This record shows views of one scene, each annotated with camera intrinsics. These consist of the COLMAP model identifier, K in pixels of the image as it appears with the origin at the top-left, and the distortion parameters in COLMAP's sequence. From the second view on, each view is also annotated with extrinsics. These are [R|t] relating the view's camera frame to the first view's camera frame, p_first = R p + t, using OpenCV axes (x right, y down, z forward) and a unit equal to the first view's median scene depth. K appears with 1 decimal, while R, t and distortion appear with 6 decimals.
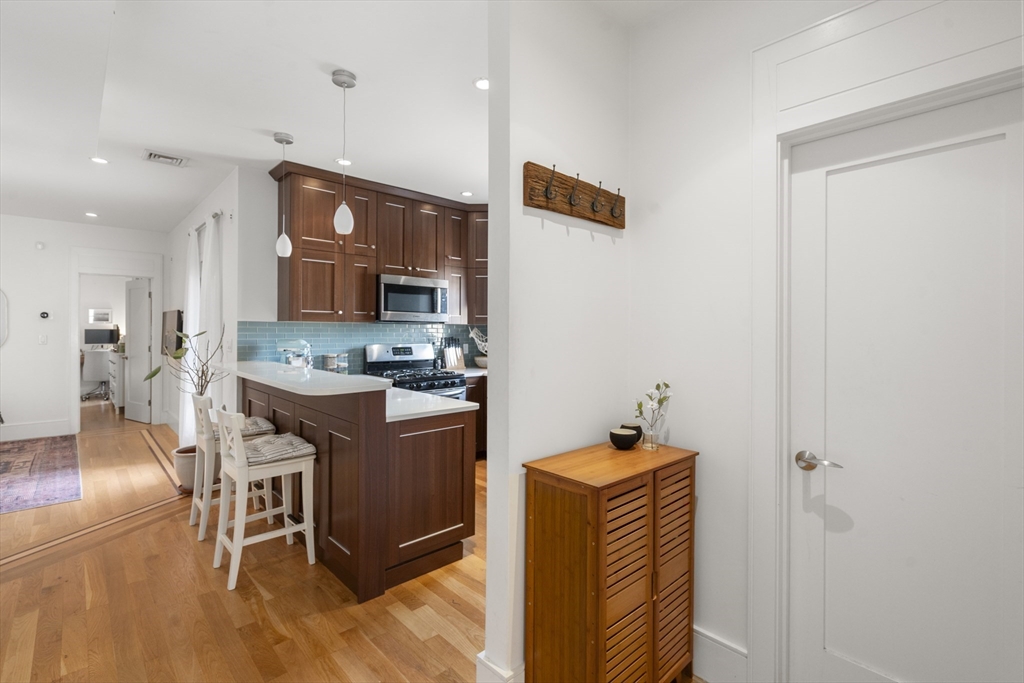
lens RADIAL K [[471.5, 0, 513.8], [0, 471.5, 331.2], [0, 0, 1]] dist [-0.006128, 0.003778]
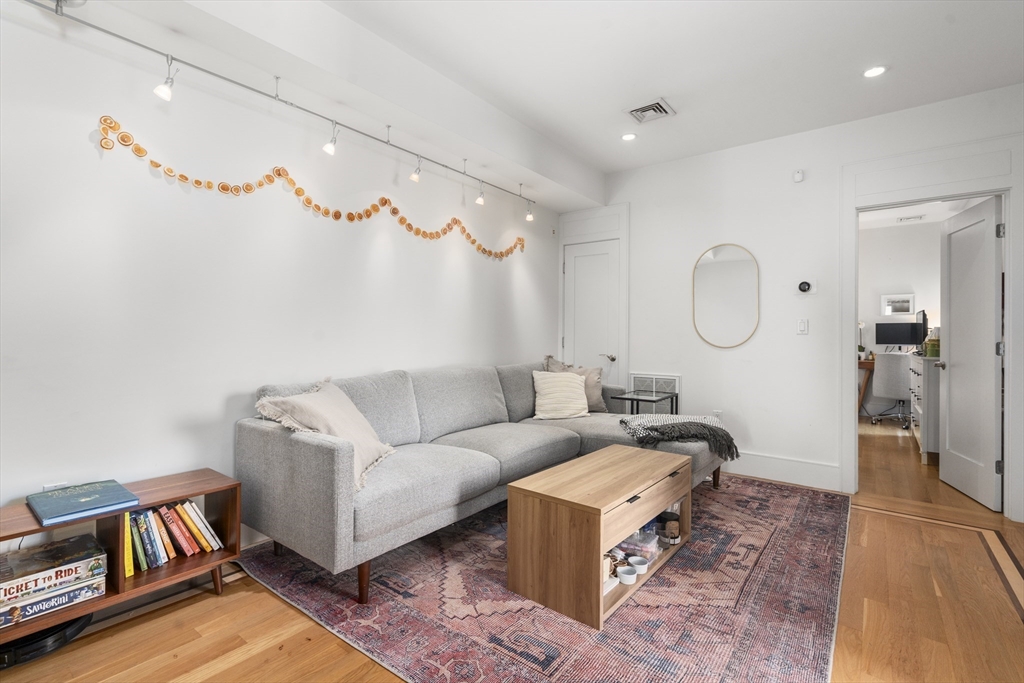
lens RADIAL K [[471.5, 0, 498.5], [0, 471.5, 331.0], [0, 0, 1]] dist [-0.006128, 0.003778]
pose [[0.141287, -0.009439, -0.989924, -0.595743], [-0.011097, 0.999877, -0.011118, 0.046421], [0.989906, 0.012556, 0.141165, 0.691606]]
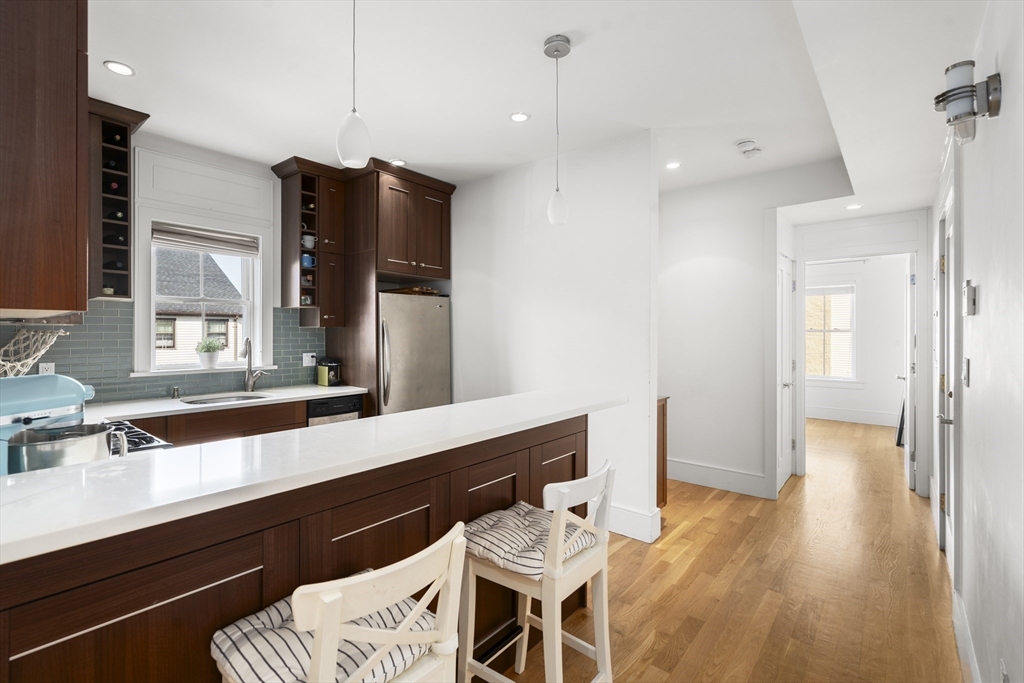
lens RADIAL K [[471.5, 0, 502.7], [0, 471.5, 332.1], [0, 0, 1]] dist [-0.006128, 0.003778]
pose [[-0.110768, -0.005990, 0.993828, -0.703189], [0.001577, 0.999980, 0.006203, -0.009040], [-0.993845, 0.002254, -0.110756, 0.691961]]
